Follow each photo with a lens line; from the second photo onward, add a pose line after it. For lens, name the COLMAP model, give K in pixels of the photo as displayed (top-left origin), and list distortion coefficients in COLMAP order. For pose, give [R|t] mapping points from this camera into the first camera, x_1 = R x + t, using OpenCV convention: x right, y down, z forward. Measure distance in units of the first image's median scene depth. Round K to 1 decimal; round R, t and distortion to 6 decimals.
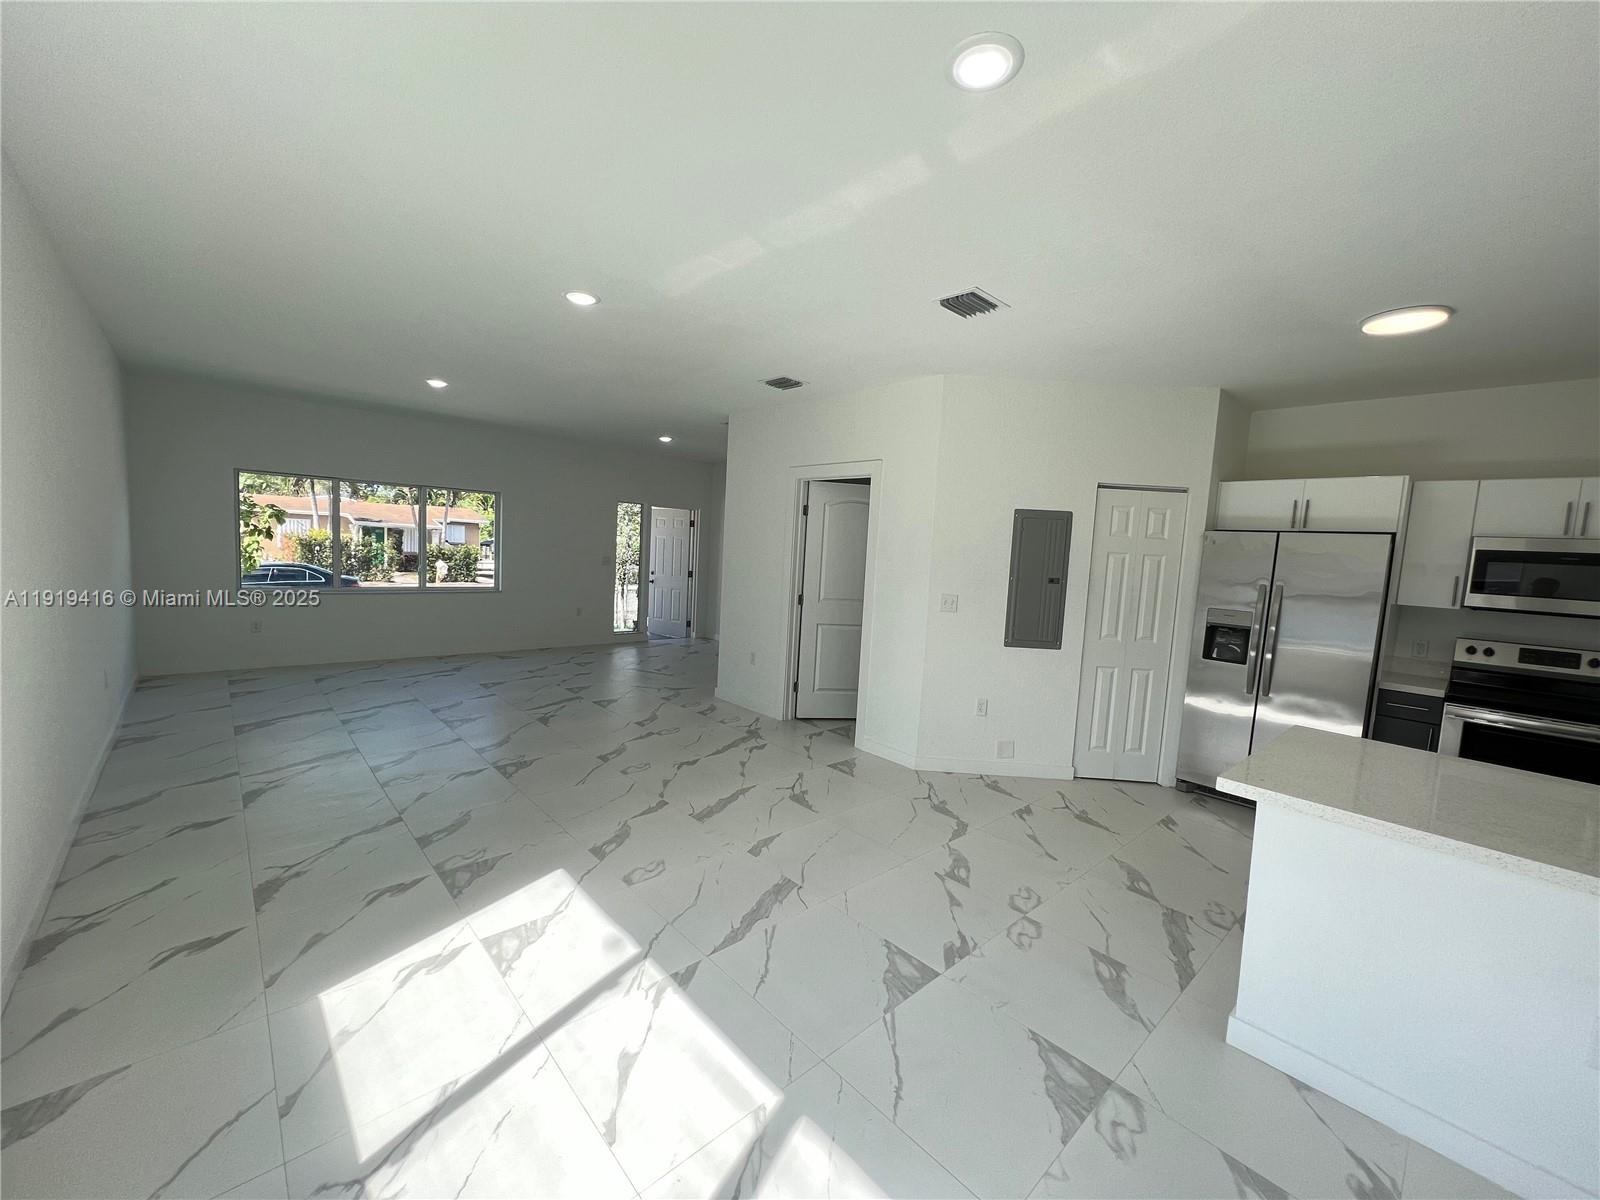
lens RADIAL K [[646.5, 0, 800.0], [0, 646.5, 600.0], [0, 0, 1]] dist [-0.000511, -0.000061]
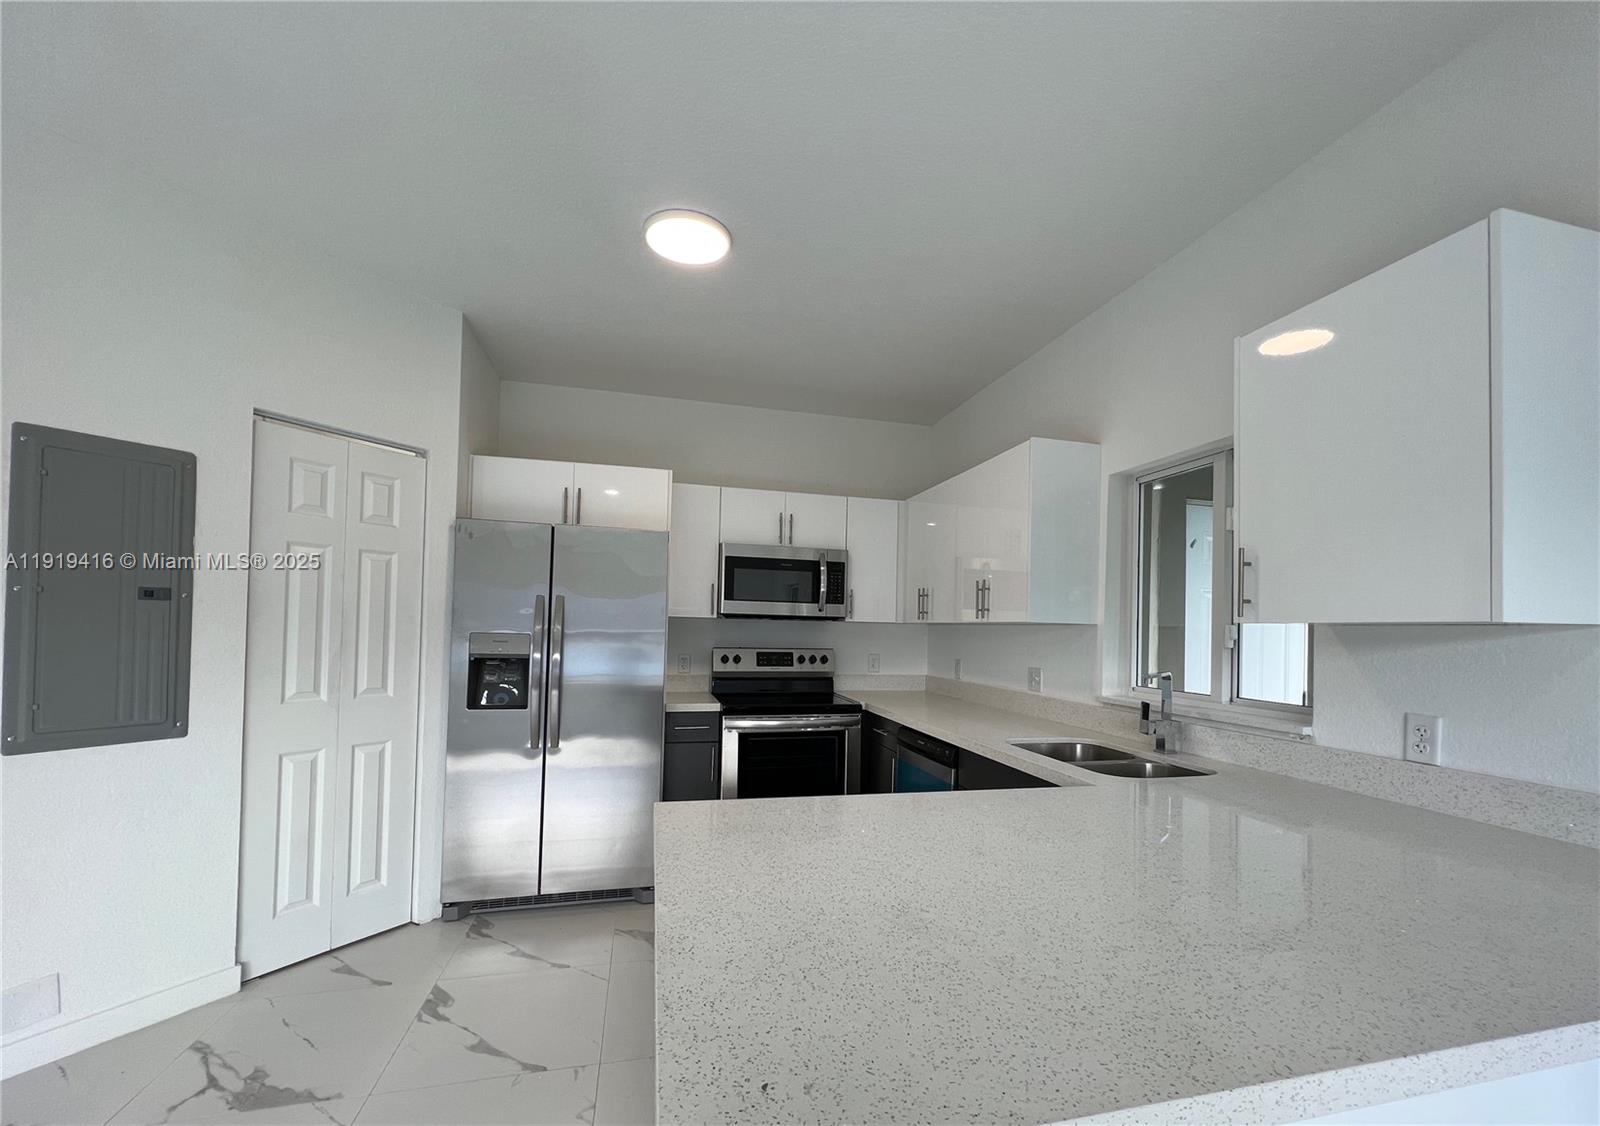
lens RADIAL K [[630.3, 0, 801.0], [0, 630.3, 621.6], [0, 0, 1]] dist [-0.000530, -0.000192]
pose [[0.486438, -0.035196, 0.873006, 0.240262], [0.076081, 0.997099, -0.002193, 0.029730], [-0.870396, 0.067486, 0.487705, 0.400918]]
